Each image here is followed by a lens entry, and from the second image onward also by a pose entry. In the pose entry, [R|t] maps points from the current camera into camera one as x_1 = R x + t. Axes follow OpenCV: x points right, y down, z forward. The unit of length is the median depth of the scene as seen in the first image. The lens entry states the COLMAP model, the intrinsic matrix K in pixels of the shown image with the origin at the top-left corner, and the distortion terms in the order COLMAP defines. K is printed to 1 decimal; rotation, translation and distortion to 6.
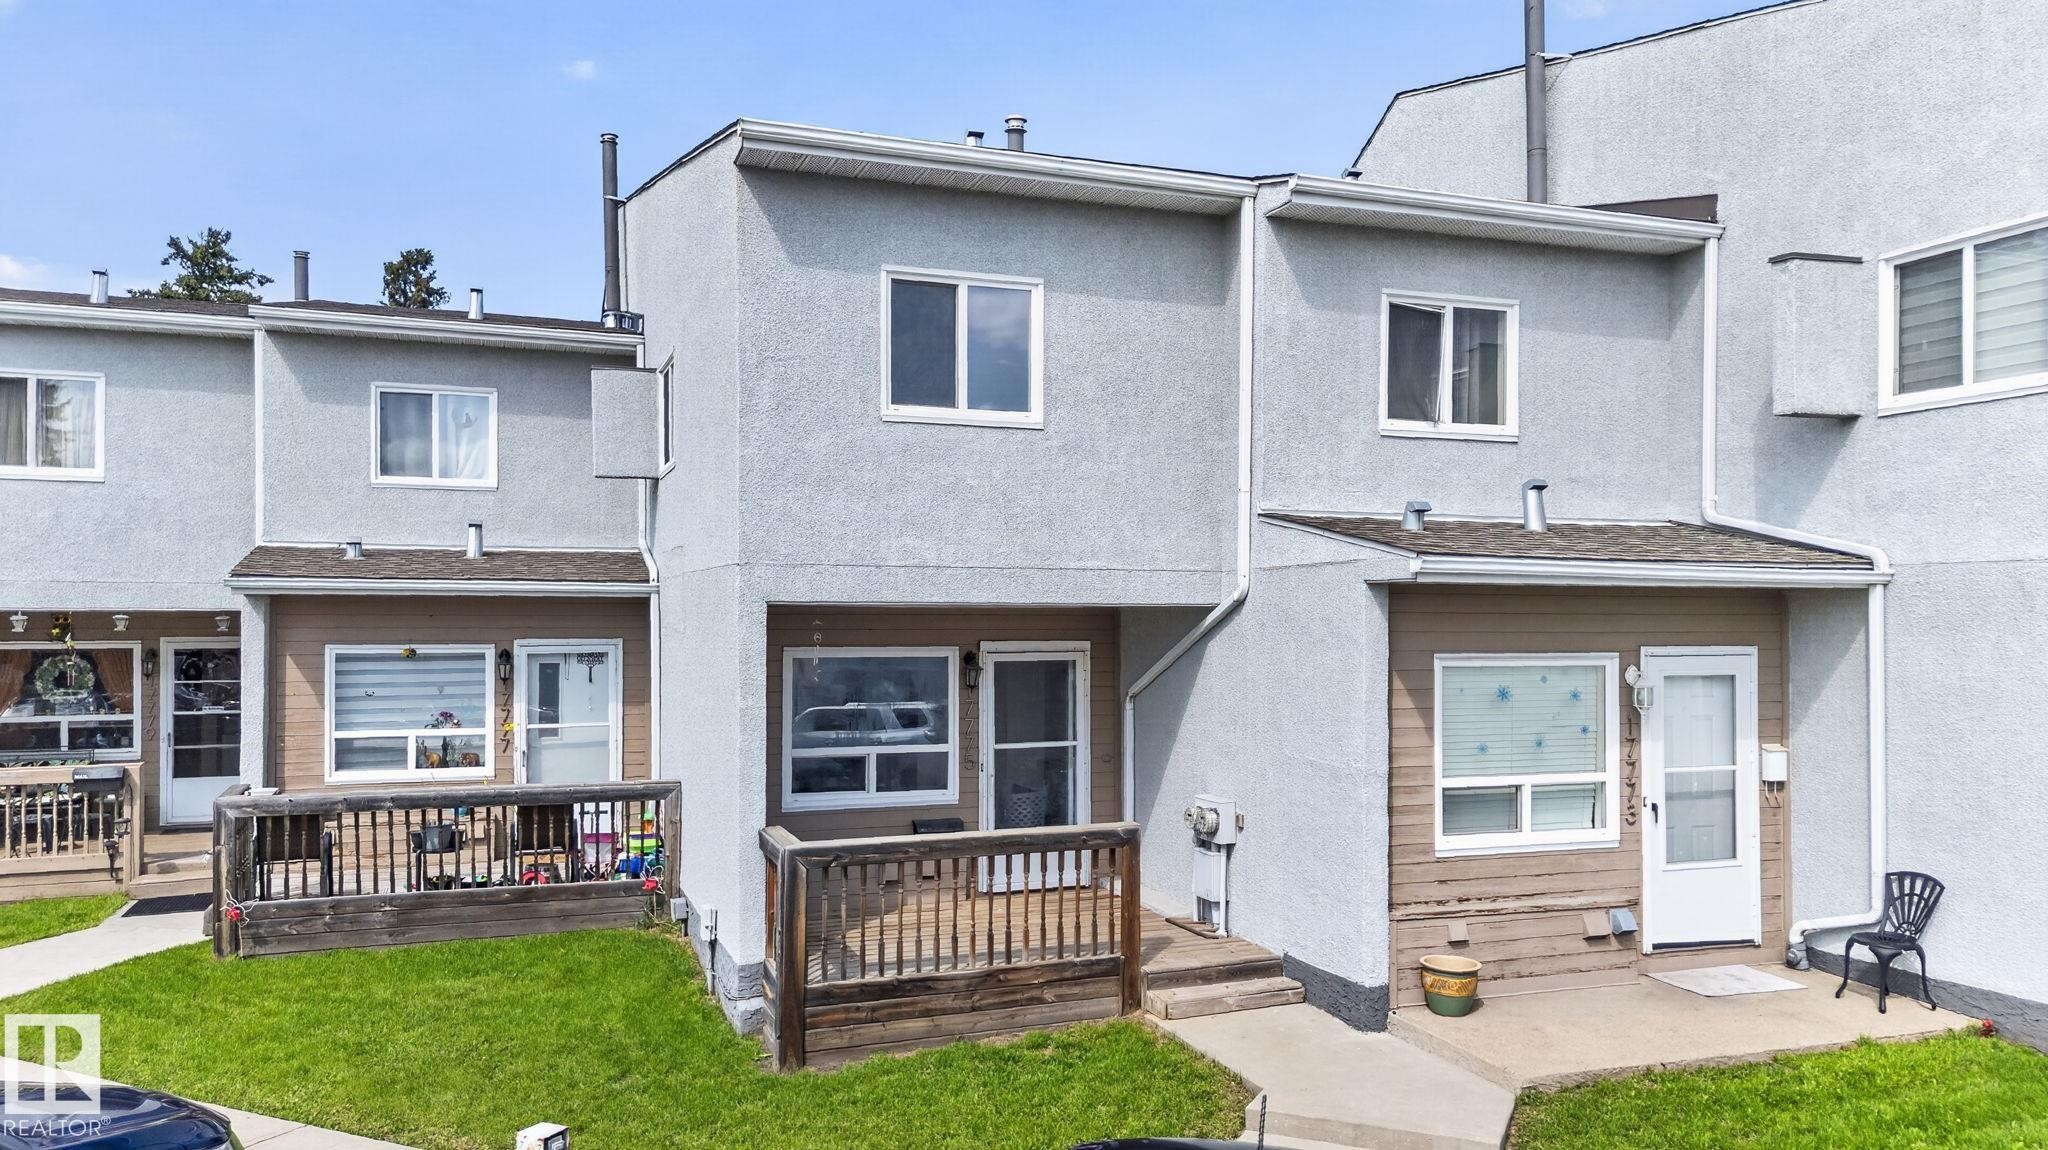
lens RADIAL K [[1489.2, 0, 1020.8], [0, 1489.2, 604.2], [0, 0, 1]] dist [0.047041, -0.032644]
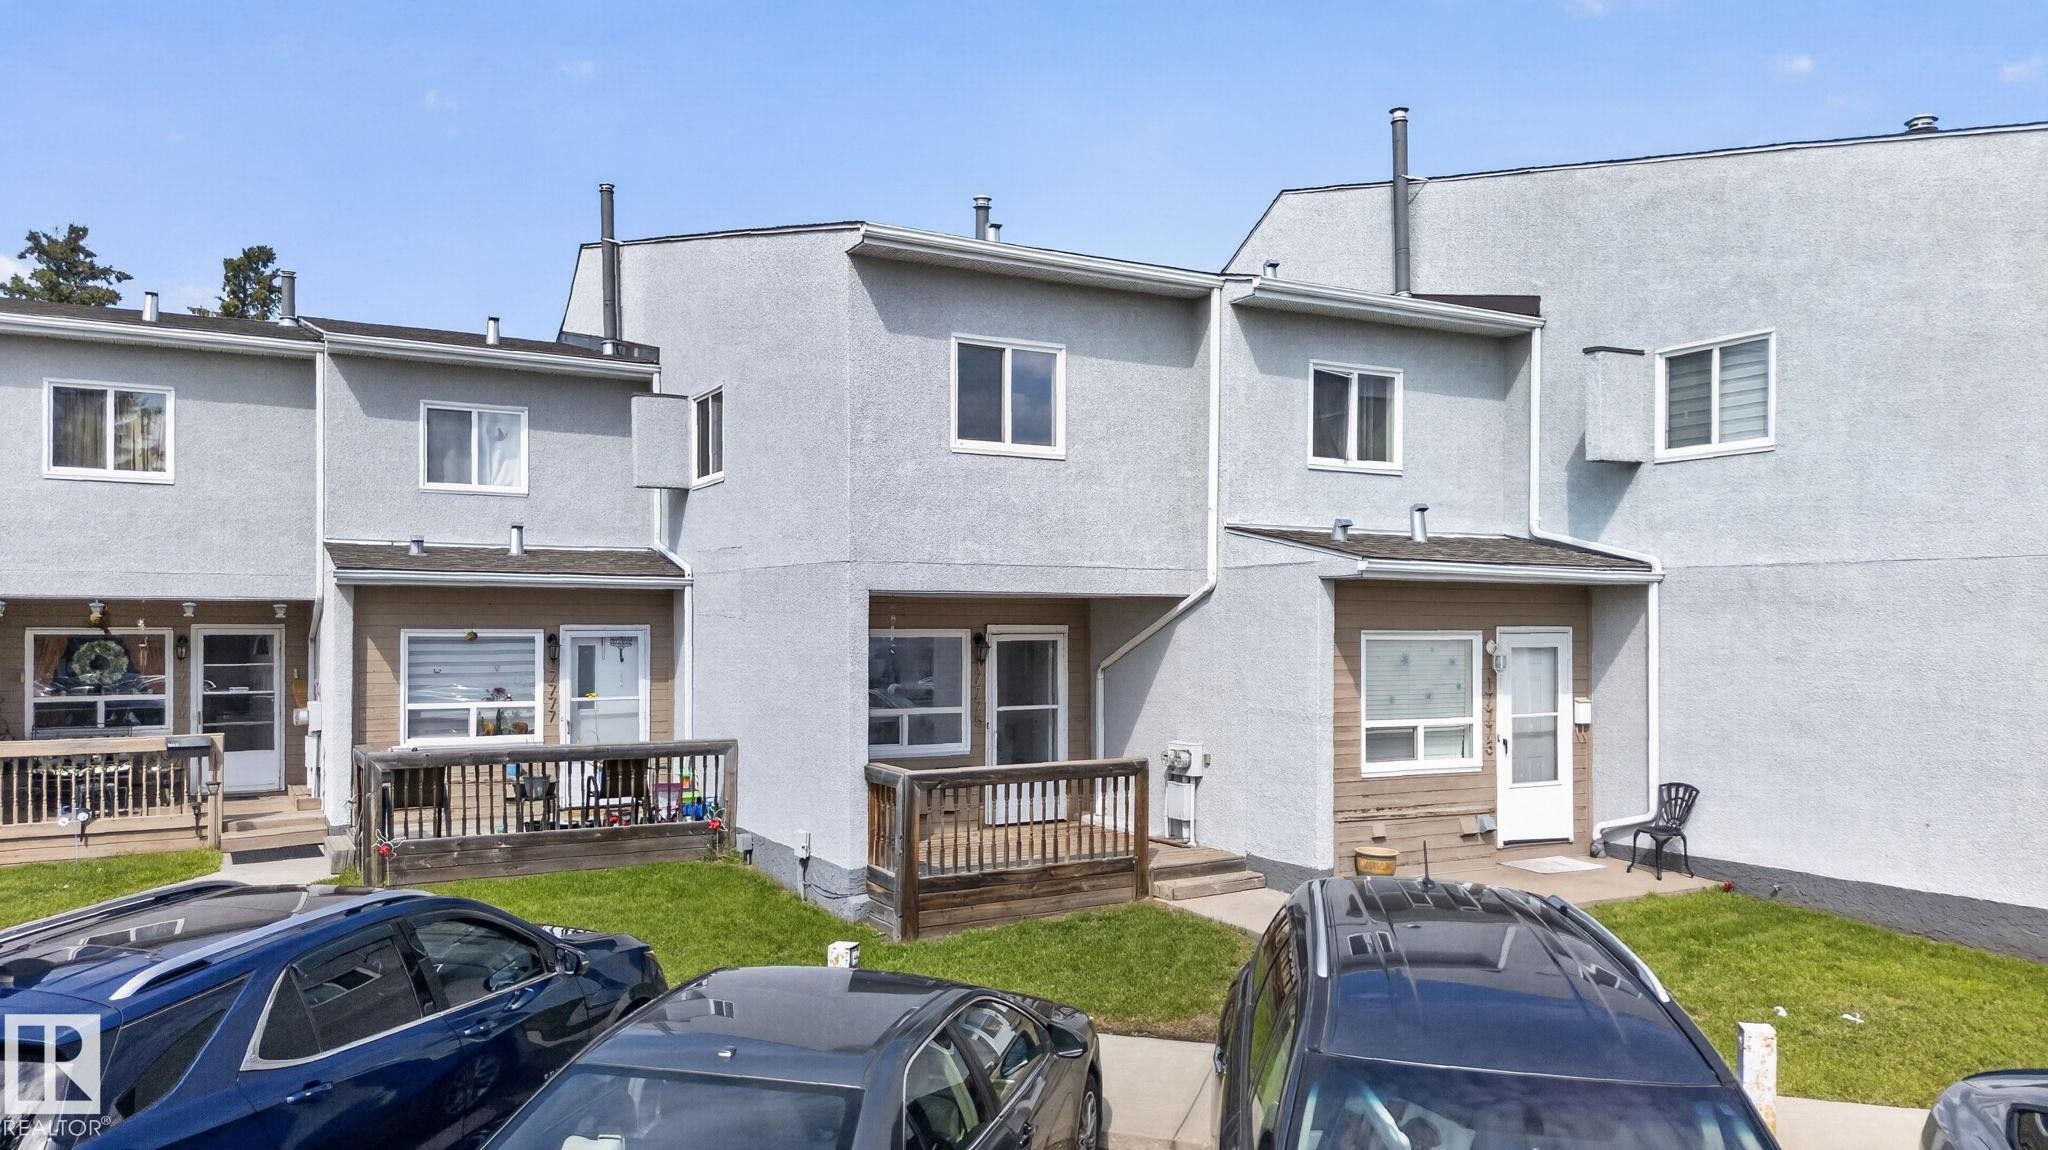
lens RADIAL K [[1489.2, 0, 1020.8], [0, 1489.2, 604.2], [0, 0, 1]] dist [0.047041, -0.032644]
pose [[0.987560, 0.003689, 0.157202, -0.222613], [-0.003282, 0.999991, -0.002849, 0.012499], [-0.157211, 0.002298, 0.987562, -0.276111]]
